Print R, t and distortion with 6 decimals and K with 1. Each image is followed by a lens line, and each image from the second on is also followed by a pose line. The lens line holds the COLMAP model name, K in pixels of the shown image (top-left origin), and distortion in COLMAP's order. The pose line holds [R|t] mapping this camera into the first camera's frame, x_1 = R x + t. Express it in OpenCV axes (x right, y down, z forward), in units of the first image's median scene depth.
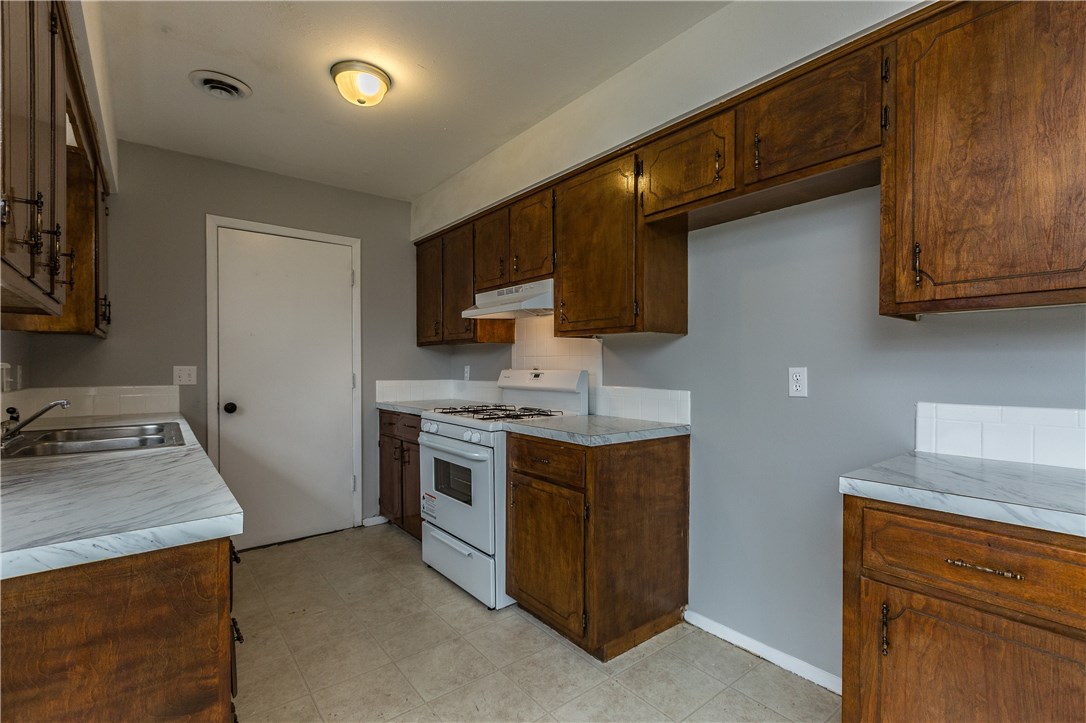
lens RADIAL K [[496.2, 0, 546.6], [0, 496.2, 371.5], [0, 0, 1]] dist [-0.000983, -0.000242]
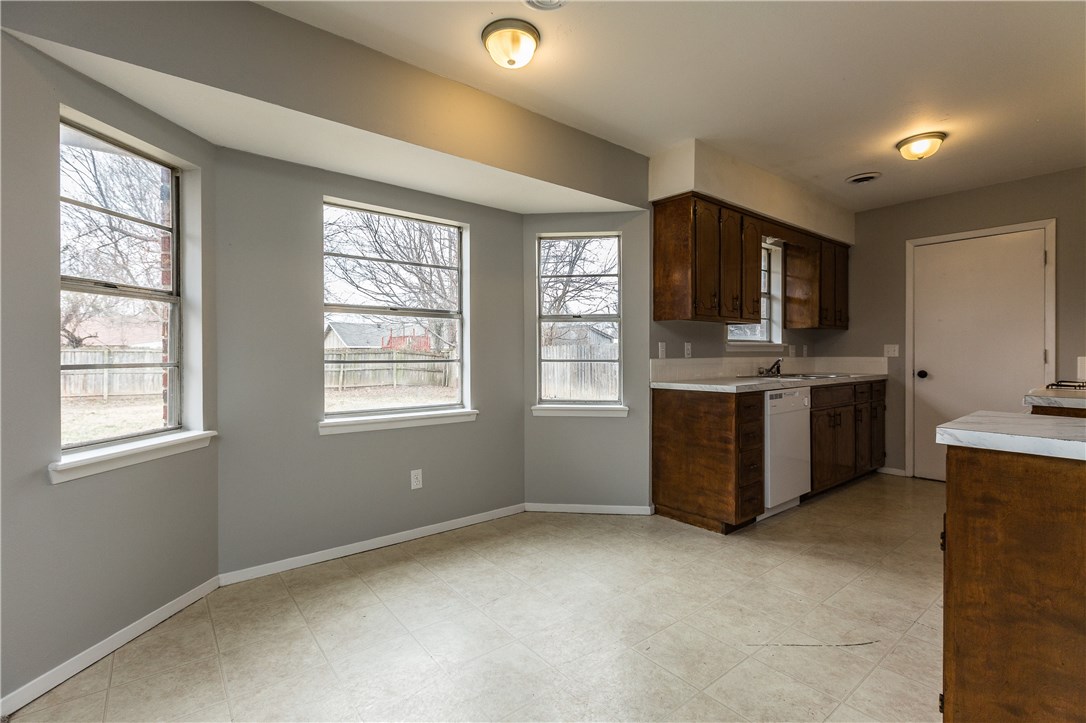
lens RADIAL K [[489.2, 0, 545.9], [0, 489.2, 358.0], [0, 0, 1]] dist [-0.000227, -0.000376]
pose [[0.005183, 0.006549, -0.999965, 0.760374], [-0.006761, 0.999956, 0.006514, 0.027068], [0.999964, 0.006727, 0.005227, -0.067855]]
